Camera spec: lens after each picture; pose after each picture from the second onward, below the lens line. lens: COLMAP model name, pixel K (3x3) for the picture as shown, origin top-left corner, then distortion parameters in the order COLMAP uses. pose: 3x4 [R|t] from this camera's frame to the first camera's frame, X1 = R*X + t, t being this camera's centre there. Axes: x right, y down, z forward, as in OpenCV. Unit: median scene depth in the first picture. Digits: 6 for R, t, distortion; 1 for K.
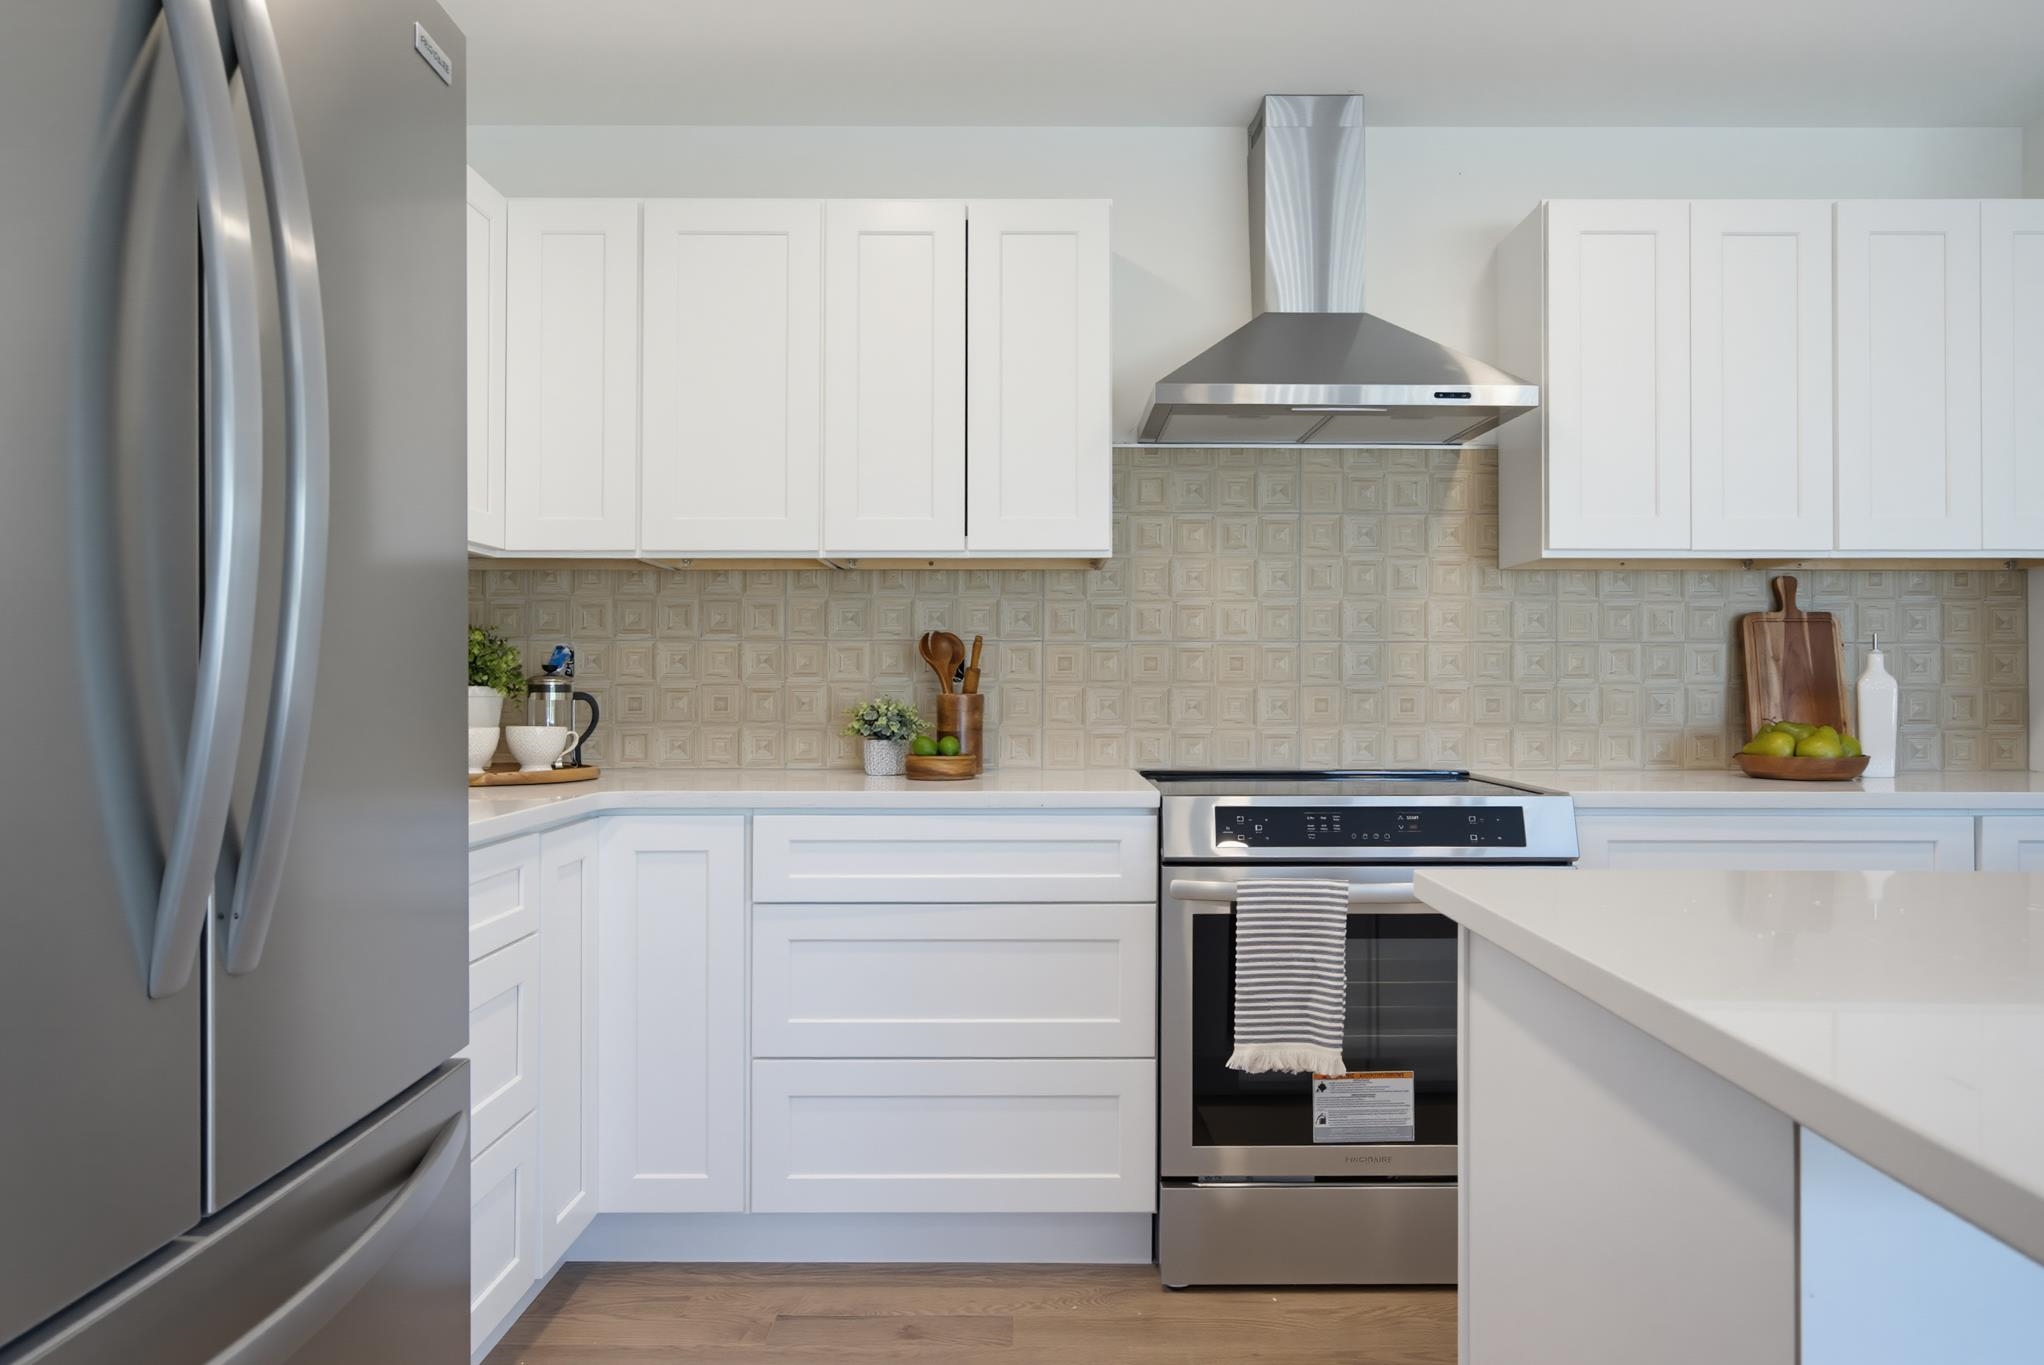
lens RADIAL K [[1278.9, 0, 1022.0], [0, 1278.9, 682.5], [0, 0, 1]] dist [-0.021694, 0.001654]
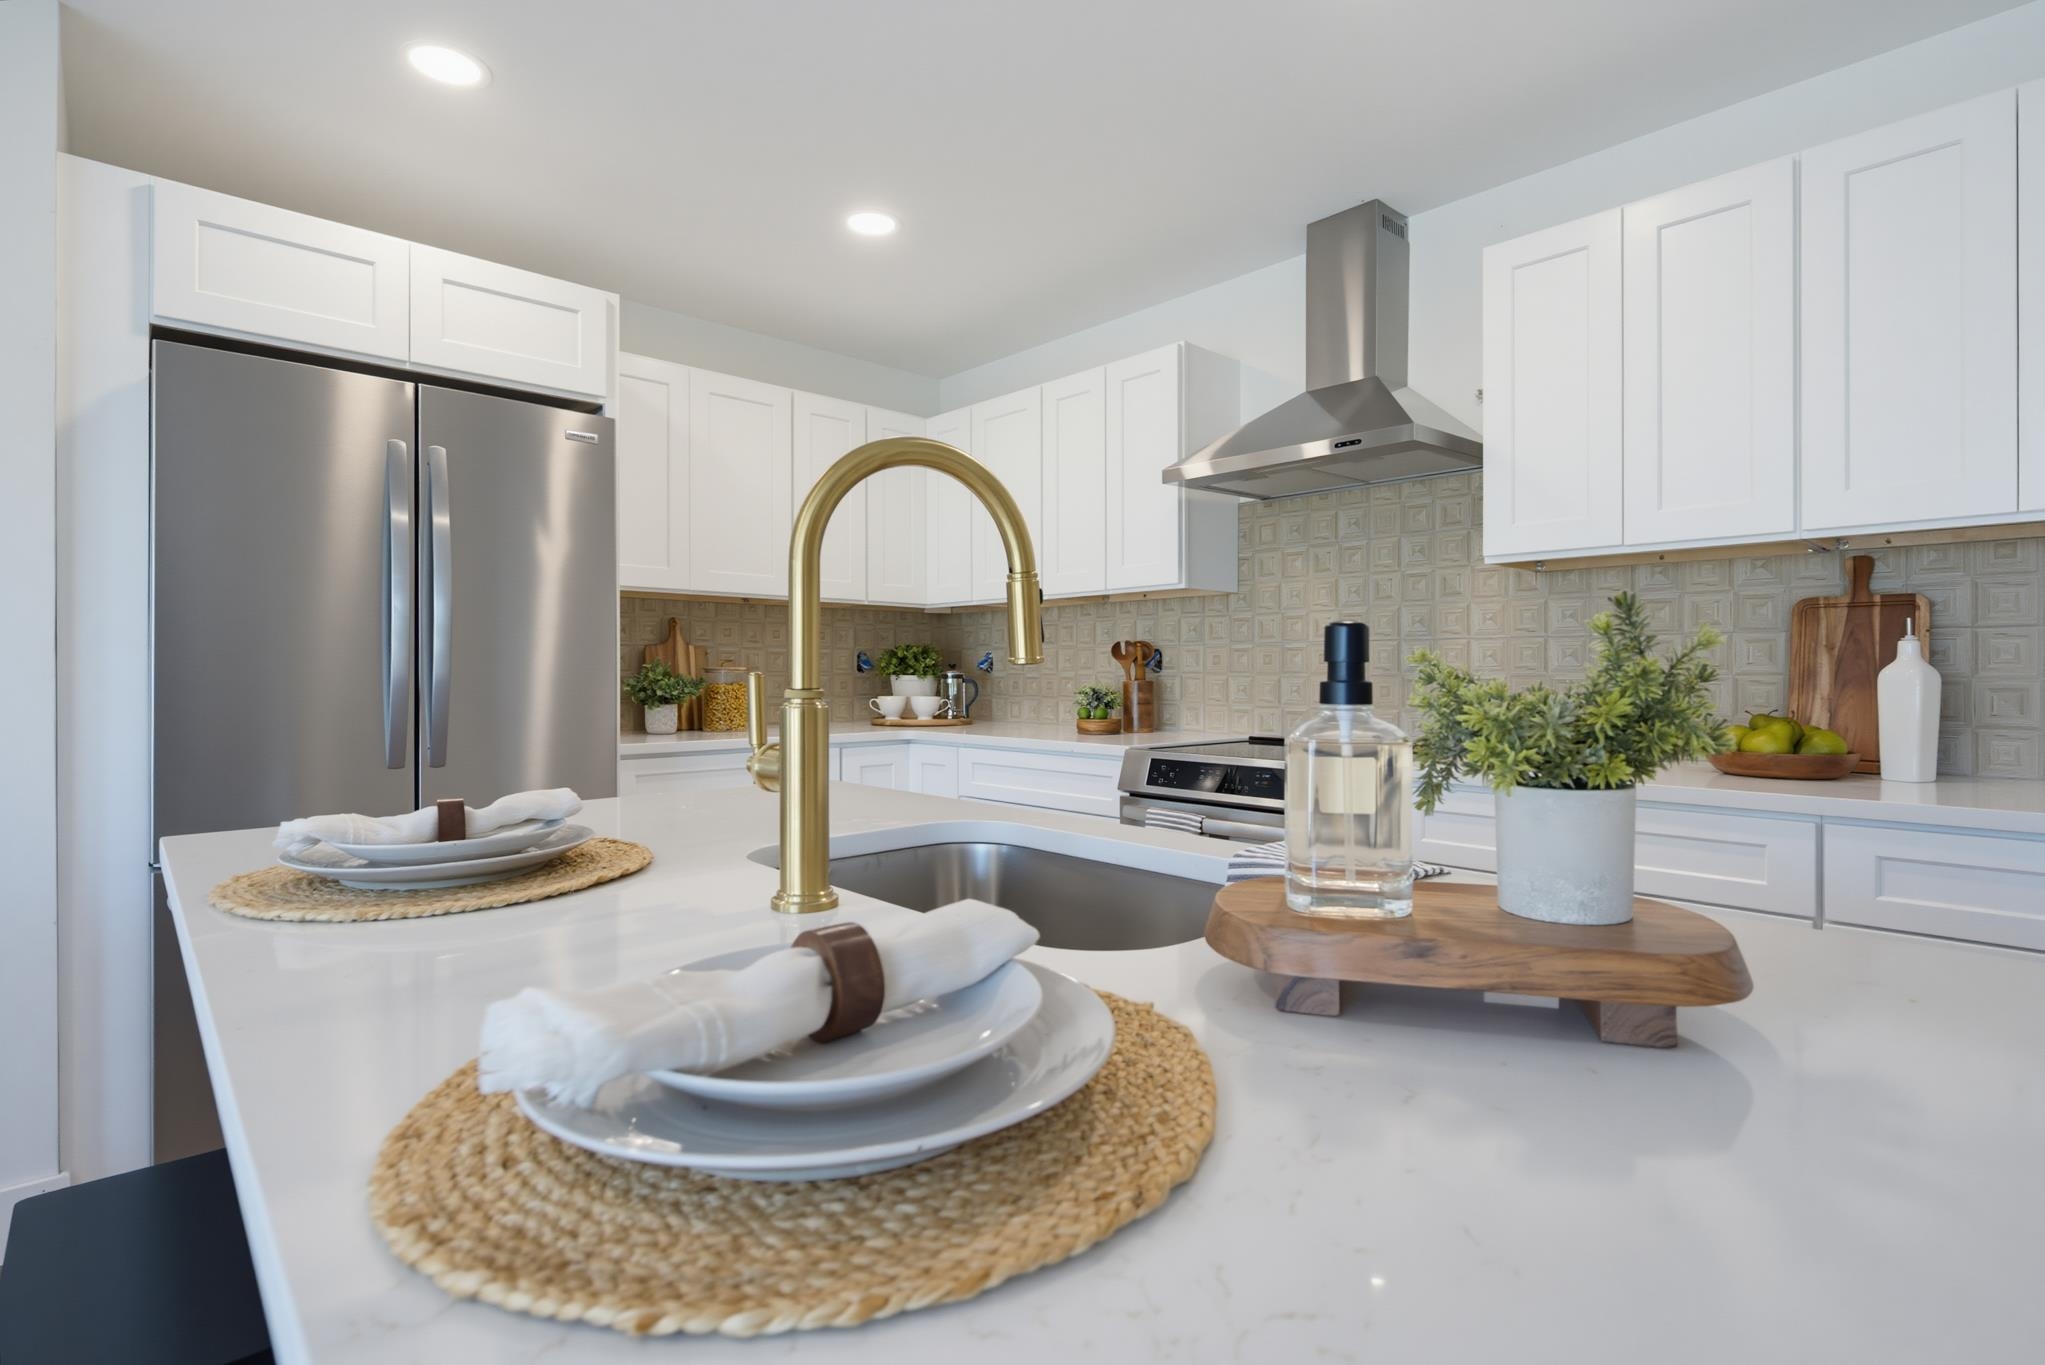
lens RADIAL K [[983.2, 0, 1049.1], [0, 983.2, 672.5], [0, 0, 1]] dist [-0.000925, -0.000647]
pose [[0.699632, -0.000693, -0.714503, 0.694151], [-0.001349, 0.999996, -0.002291, 0.002075], [0.714502, 0.002567, 0.699629, 0.094057]]
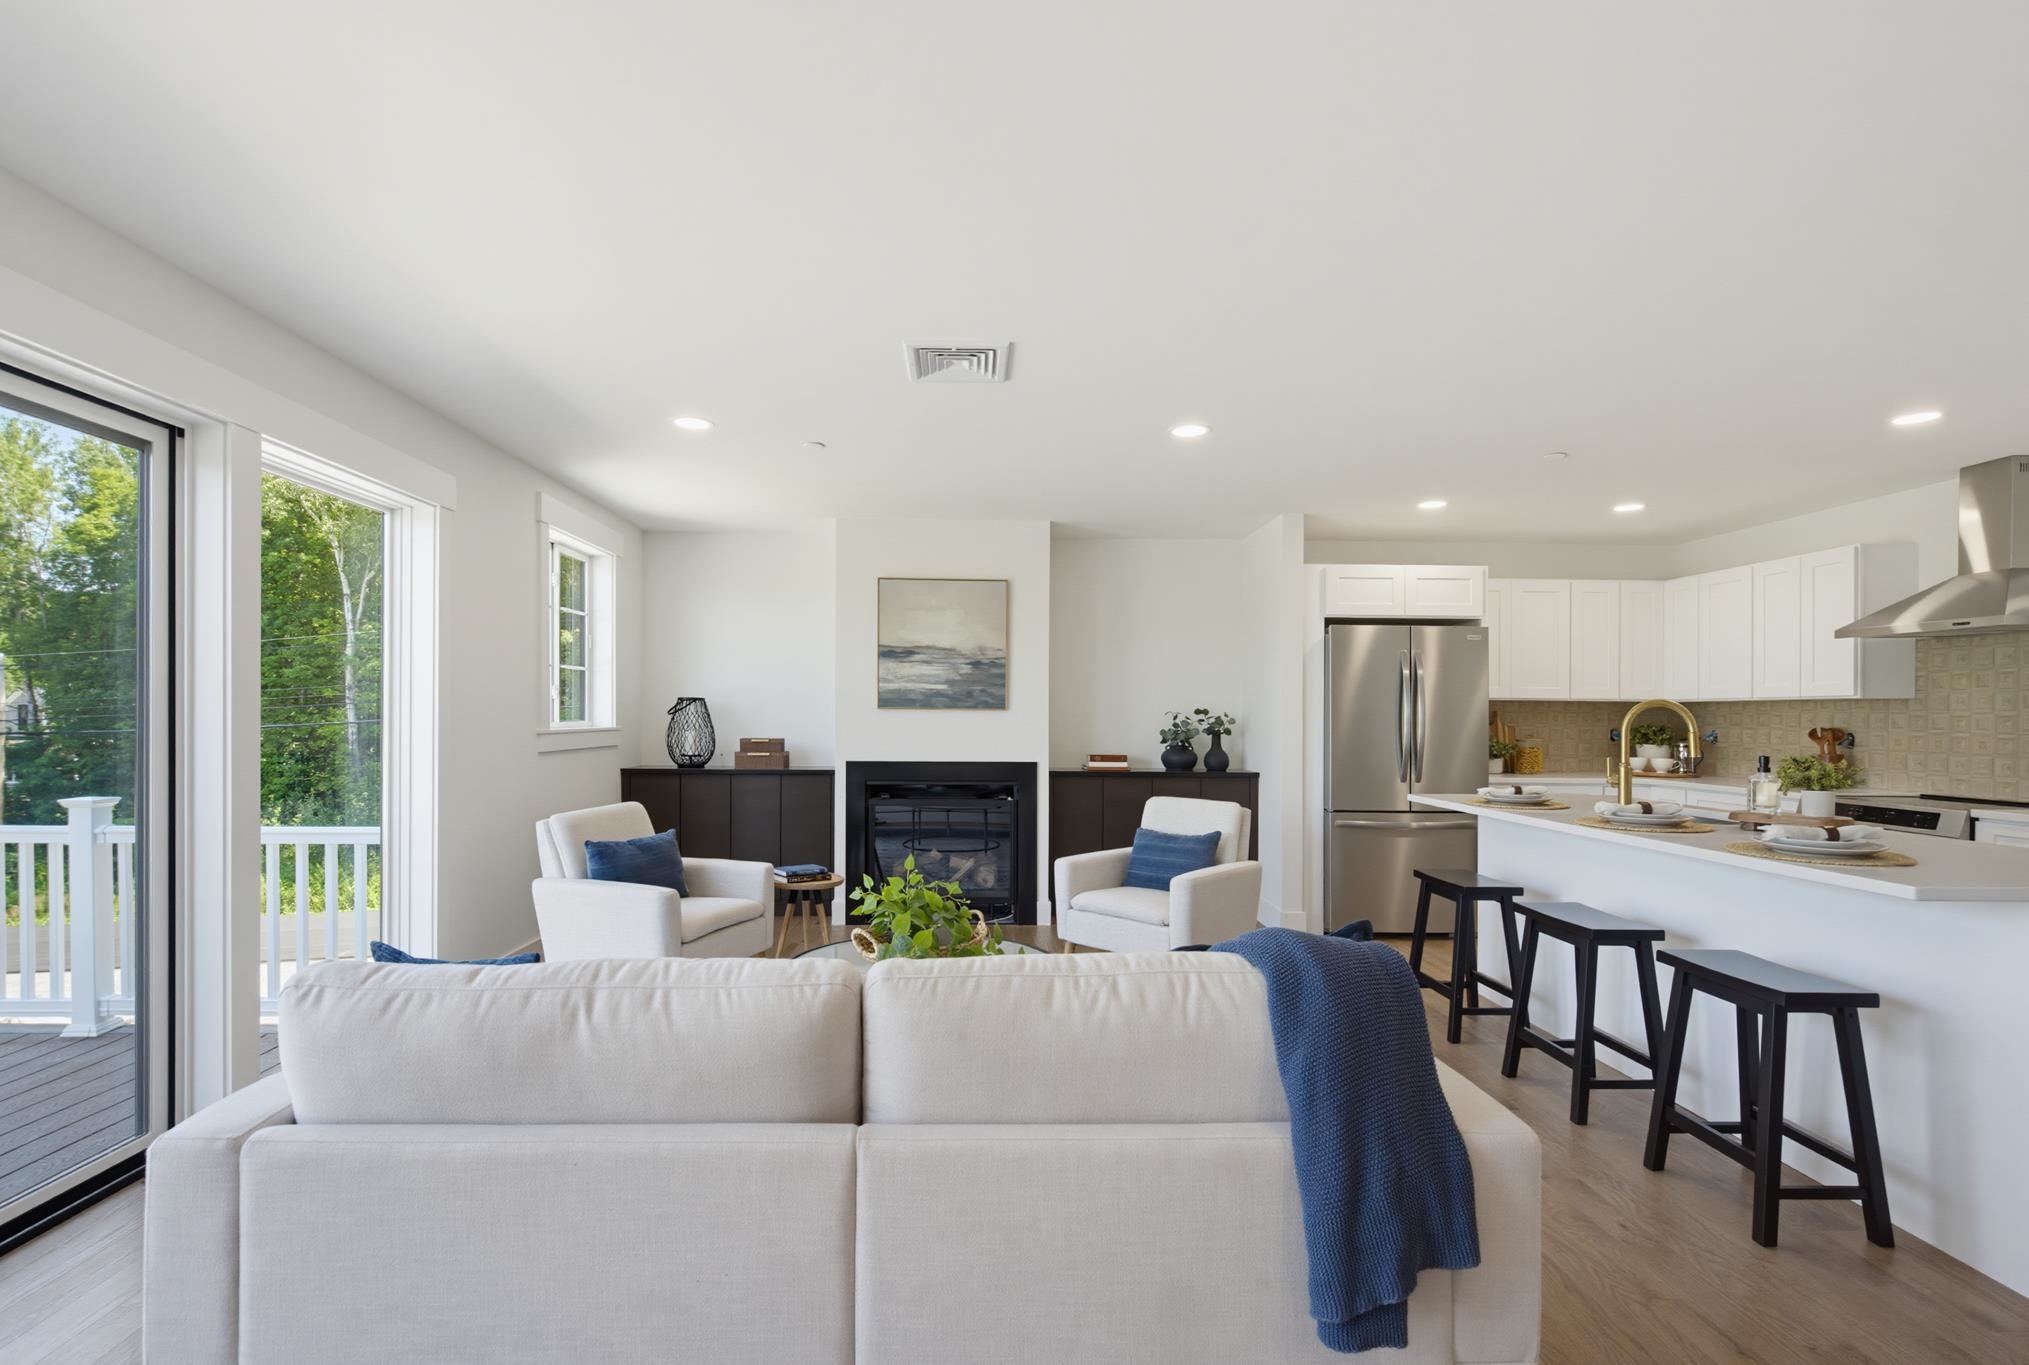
lens RADIAL K [[943.9, 0, 990.4], [0, 943.9, 714.5], [0, 0, 1]] dist [0.001259, -0.000893]
pose [[0.029826, -0.000469, -0.999555, 1.589080], [-0.010329, 0.999946, -0.000778, -0.045203], [0.999502, 0.010348, 0.029820, -0.582054]]
